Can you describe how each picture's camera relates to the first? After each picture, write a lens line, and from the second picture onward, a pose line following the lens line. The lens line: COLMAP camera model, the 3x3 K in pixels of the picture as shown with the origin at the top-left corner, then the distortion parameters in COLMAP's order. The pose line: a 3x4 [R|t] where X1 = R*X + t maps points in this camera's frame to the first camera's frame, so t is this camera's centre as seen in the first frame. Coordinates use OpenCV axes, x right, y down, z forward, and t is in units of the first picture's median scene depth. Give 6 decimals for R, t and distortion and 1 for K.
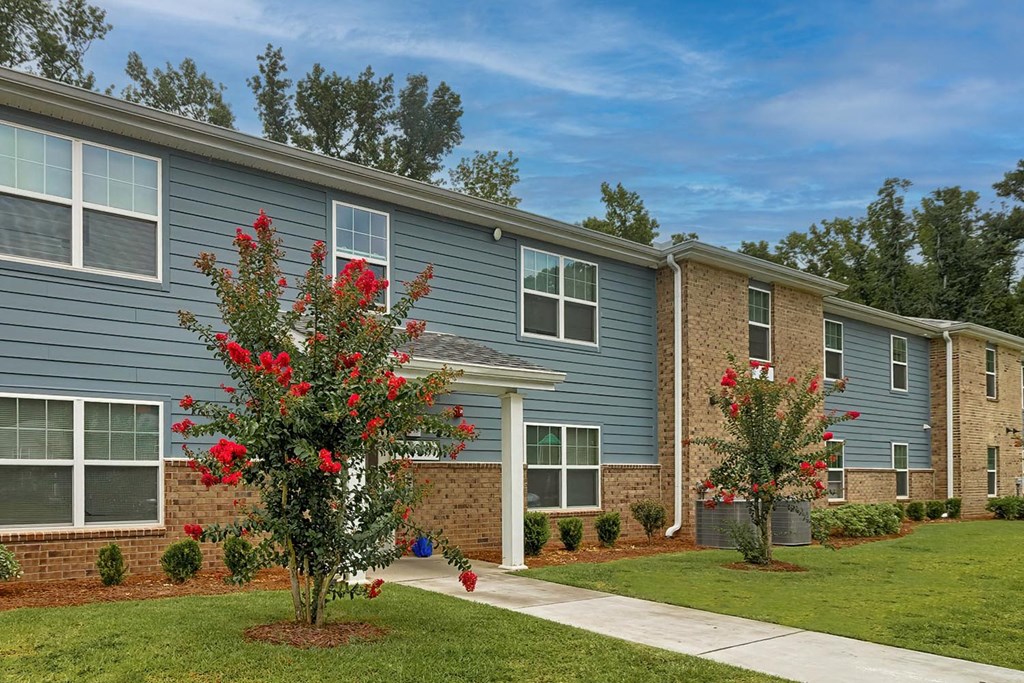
lens RADIAL K [[411.1, 0, 512.3], [0, 411.1, 338.5], [0, 0, 1]] dist [0.002330, 0.000170]
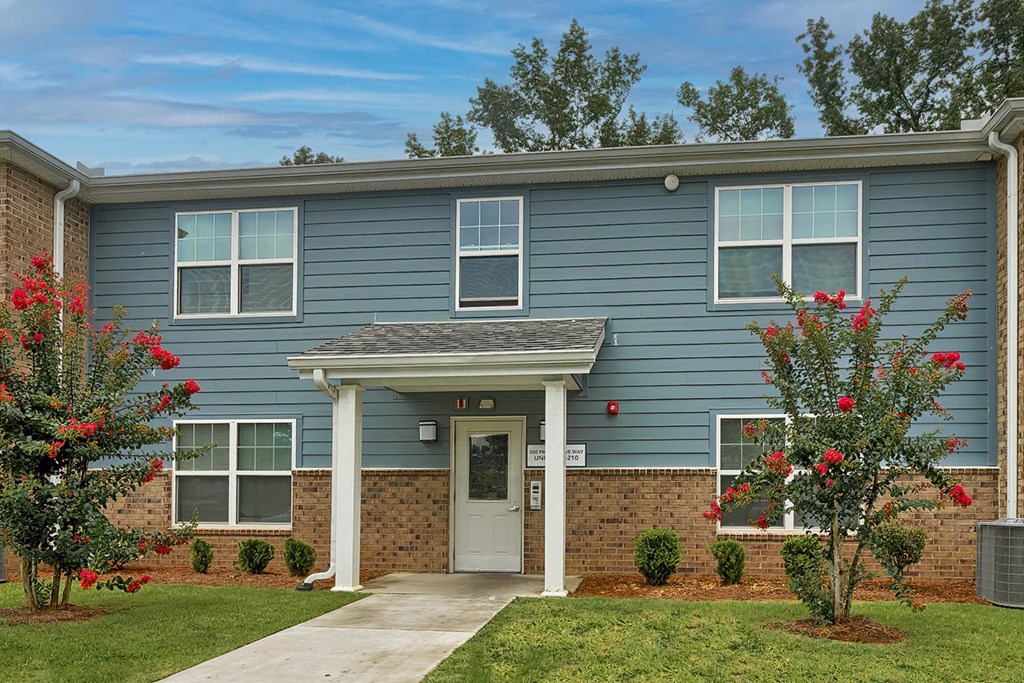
lens RADIAL K [[473.4, 0, 514.9], [0, 473.4, 340.7], [0, 0, 1]] dist [0.001820, 0.000489]
pose [[0.876375, -0.139077, -0.461113, 0.343119], [0.151701, 0.988378, -0.009790, 0.048827], [0.457115, -0.061371, 0.887287, 0.146502]]
